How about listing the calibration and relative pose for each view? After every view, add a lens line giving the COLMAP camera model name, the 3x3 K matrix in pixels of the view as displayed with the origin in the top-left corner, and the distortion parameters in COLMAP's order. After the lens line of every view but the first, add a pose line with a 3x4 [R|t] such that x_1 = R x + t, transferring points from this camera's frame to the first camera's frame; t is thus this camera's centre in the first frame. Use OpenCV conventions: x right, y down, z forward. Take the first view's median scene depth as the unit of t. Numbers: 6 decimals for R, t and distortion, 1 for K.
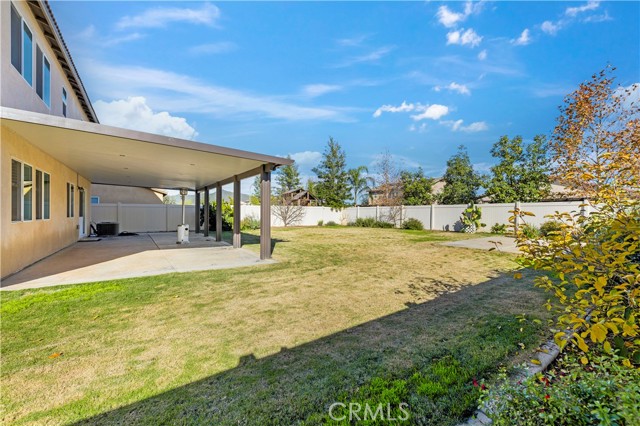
lens RADIAL K [[262.0, 0, 322.2], [0, 262.0, 210.2], [0, 0, 1]] dist [0.012918, -0.000269]
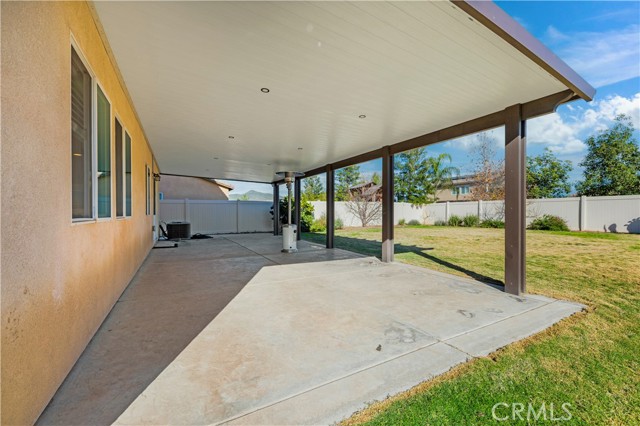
lens RADIAL K [[262.0, 0, 323.0], [0, 262.0, 213.4], [0, 0, 1]] dist [0.012918, -0.000269]
pose [[0.994487, -0.007737, -0.104576, -0.199218], [0.009322, 0.999849, 0.014672, 0.007873], [0.104447, -0.015566, 0.994409, 0.170889]]
